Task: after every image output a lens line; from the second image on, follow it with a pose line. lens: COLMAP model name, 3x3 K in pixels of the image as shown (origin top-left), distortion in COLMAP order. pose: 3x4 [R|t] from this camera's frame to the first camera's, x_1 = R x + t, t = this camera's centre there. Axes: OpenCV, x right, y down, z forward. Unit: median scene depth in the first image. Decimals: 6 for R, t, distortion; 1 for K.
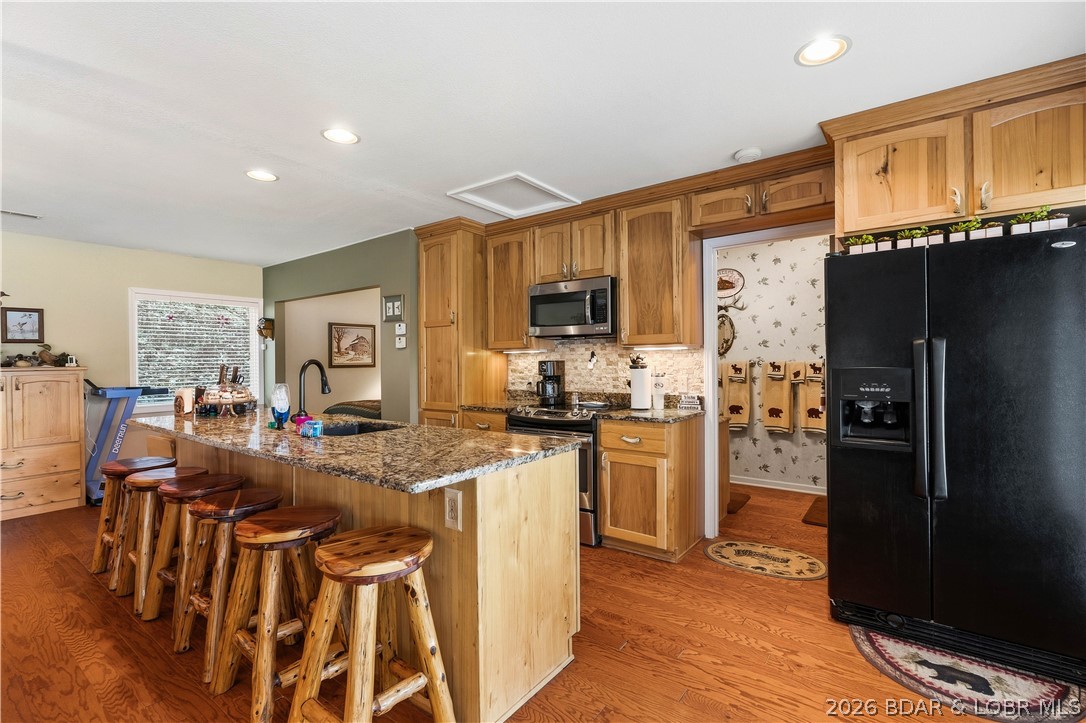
lens RADIAL K [[486.3, 0, 543.6], [0, 486.3, 359.8], [0, 0, 1]] dist [-0.000910, -0.000688]
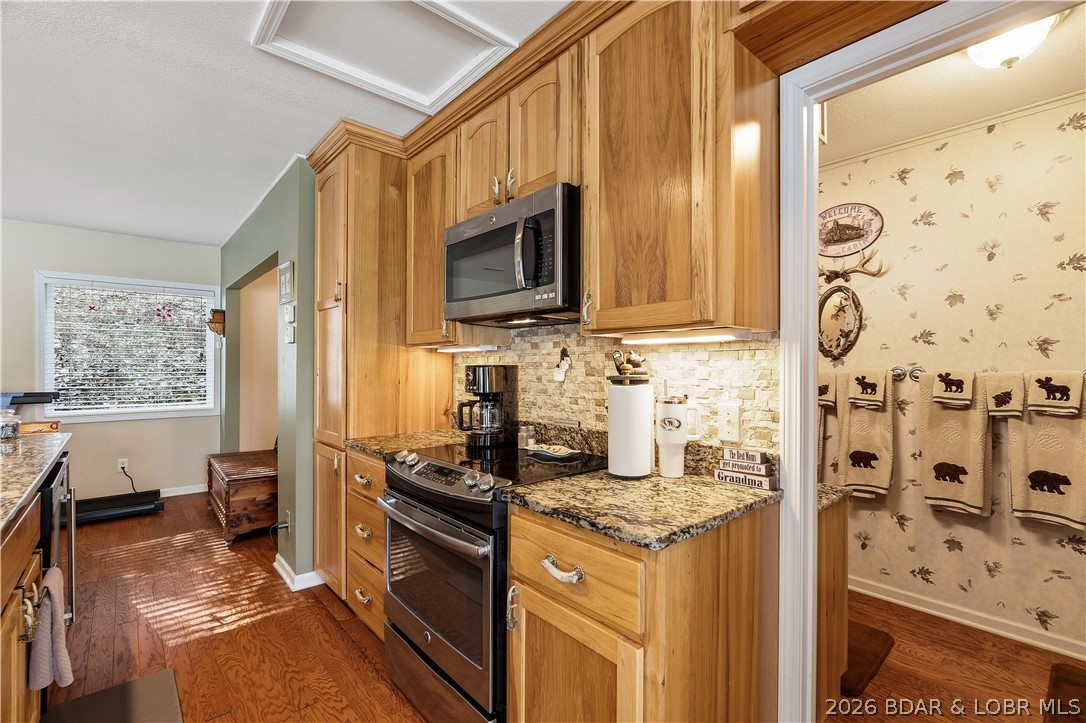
lens RADIAL K [[486.3, 0, 543.1], [0, 486.3, 363.9], [0, 0, 1]] dist [-0.000910, -0.000688]
pose [[0.978934, 0.010609, -0.203899, 0.183180], [-0.010990, 0.999939, -0.000737, 0.000090], [0.203879, 0.002963, 0.978992, 0.468207]]
